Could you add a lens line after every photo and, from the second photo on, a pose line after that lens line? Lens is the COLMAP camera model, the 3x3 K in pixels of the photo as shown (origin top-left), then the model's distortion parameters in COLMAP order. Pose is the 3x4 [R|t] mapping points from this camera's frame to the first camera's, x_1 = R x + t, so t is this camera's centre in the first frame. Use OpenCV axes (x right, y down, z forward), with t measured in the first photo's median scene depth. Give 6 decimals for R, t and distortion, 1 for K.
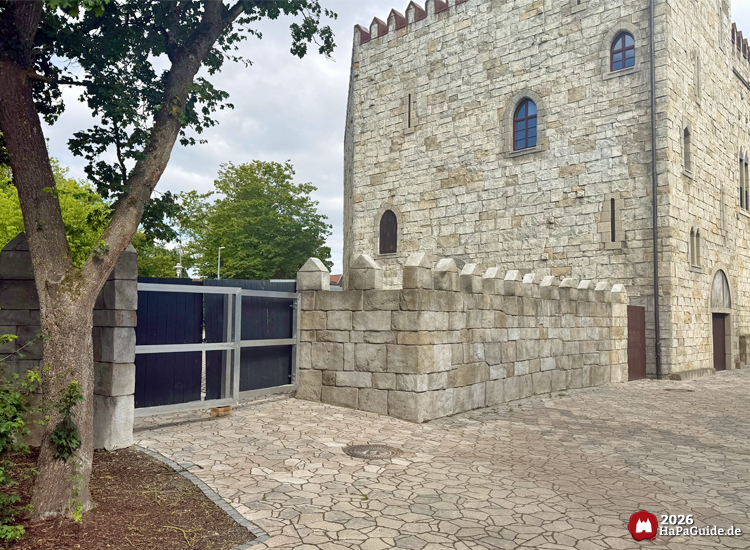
lens RADIAL K [[596.8, 0, 379.1], [0, 596.8, 274.0], [0, 0, 1]] dist [0.157715, -0.334176]
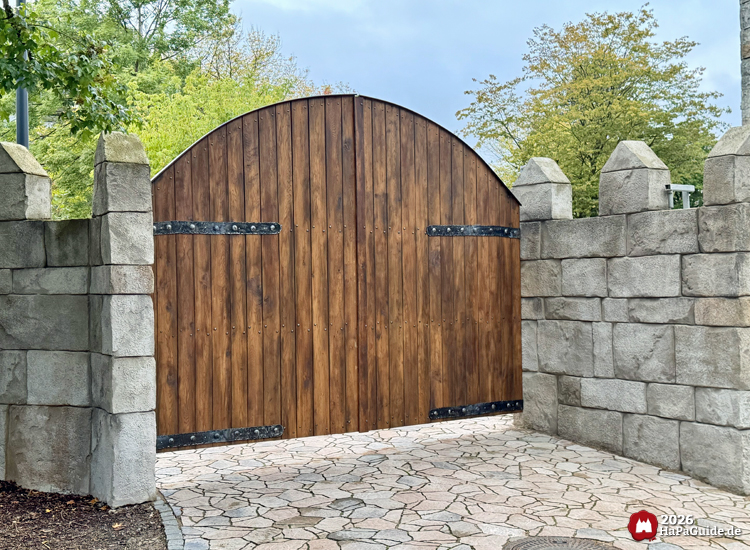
lens RADIAL K [[952.6, 0, 375.0], [0, 952.6, 275.0], [0, 0, 1]] dist [0.064085, 0.006355]
pose [[0.887845, -0.024636, -0.459483, 0.150031], [0.055224, 0.997053, 0.053247, 0.023835], [0.456817, -0.072650, 0.886589, 0.216851]]
